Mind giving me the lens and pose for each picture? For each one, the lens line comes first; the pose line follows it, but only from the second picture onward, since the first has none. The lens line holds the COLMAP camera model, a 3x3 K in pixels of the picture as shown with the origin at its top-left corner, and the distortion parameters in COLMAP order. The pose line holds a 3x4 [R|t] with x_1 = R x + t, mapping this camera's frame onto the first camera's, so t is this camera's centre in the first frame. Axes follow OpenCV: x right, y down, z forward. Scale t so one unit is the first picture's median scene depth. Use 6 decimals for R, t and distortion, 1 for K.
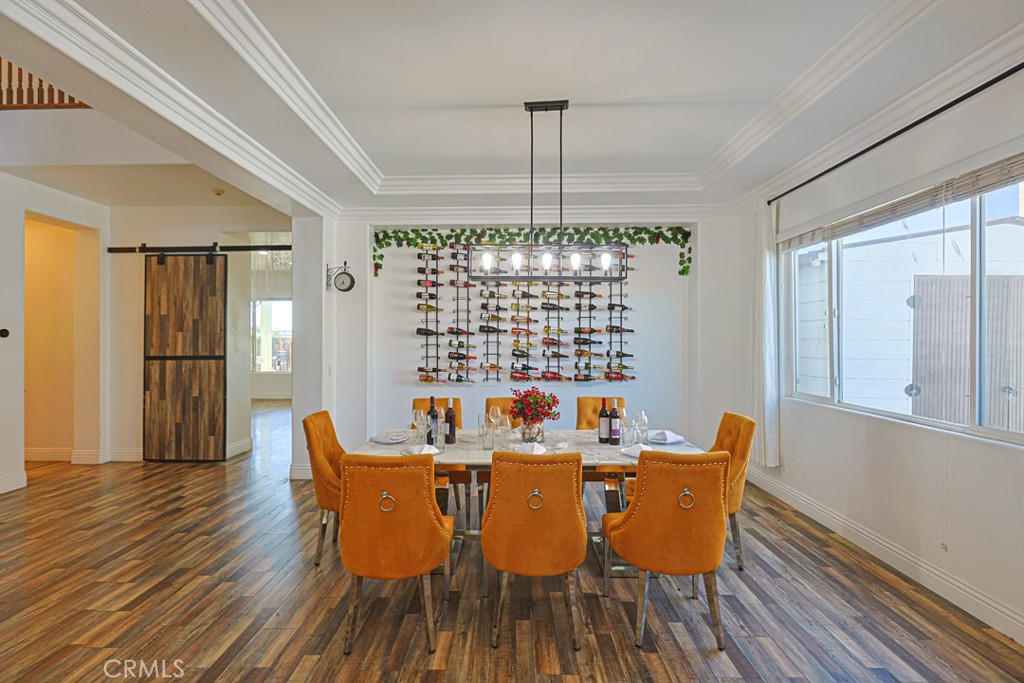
lens RADIAL K [[504.6, 0, 504.2], [0, 504.6, 337.8], [0, 0, 1]] dist [-0.005044, 0.004410]
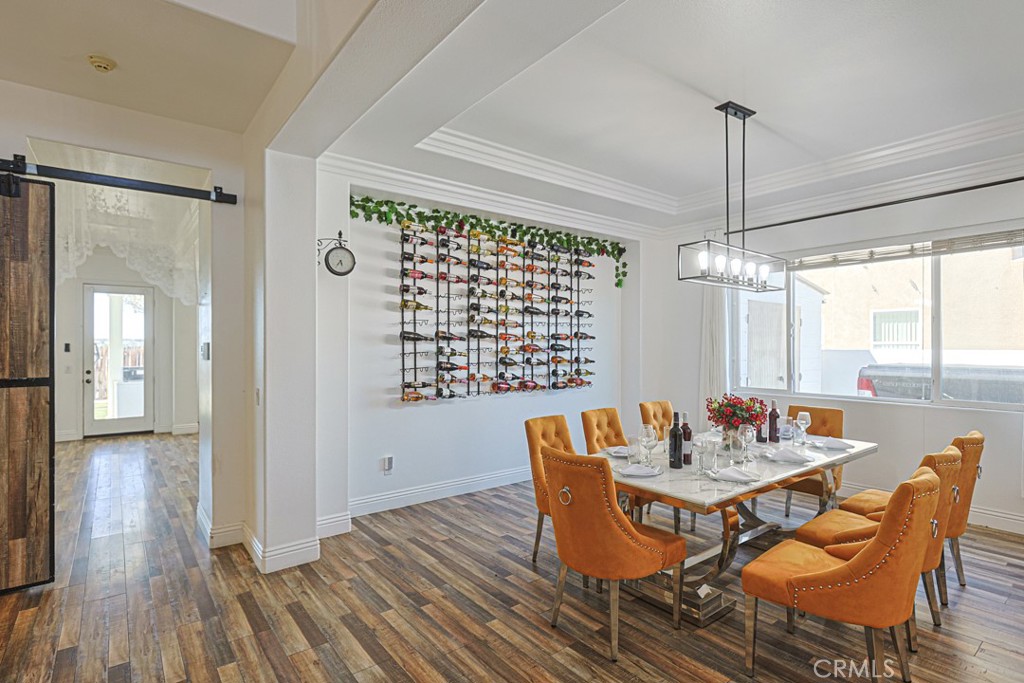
lens RADIAL K [[504.6, 0, 504.5], [0, 504.6, 343.5], [0, 0, 1]] dist [-0.005044, 0.004410]
pose [[0.775102, 0.002138, 0.631833, -0.526471], [-0.000302, 0.999995, -0.003013, 0.001714], [-0.631836, 0.002145, 0.775099, 0.304663]]
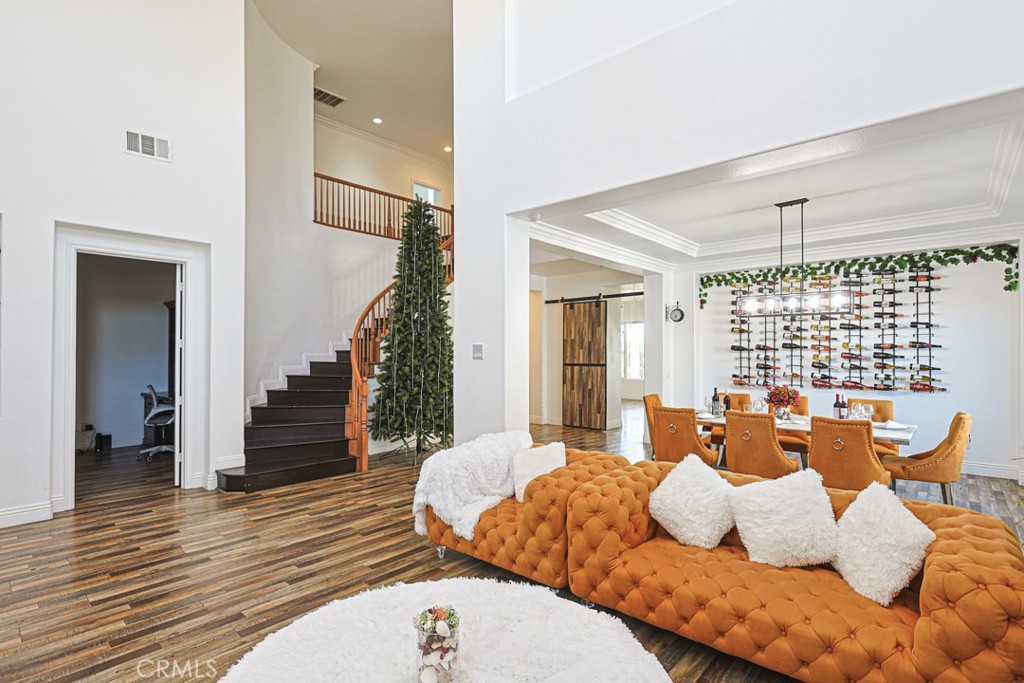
lens RADIAL K [[504.6, 0, 498.9], [0, 504.6, 349.4], [0, 0, 1]] dist [-0.005044, 0.004410]
pose [[0.755692, -0.004772, -0.654909, 0.240895], [0.001573, 0.999984, -0.005471, -0.002221], [0.654925, 0.003104, 0.755688, -0.436141]]
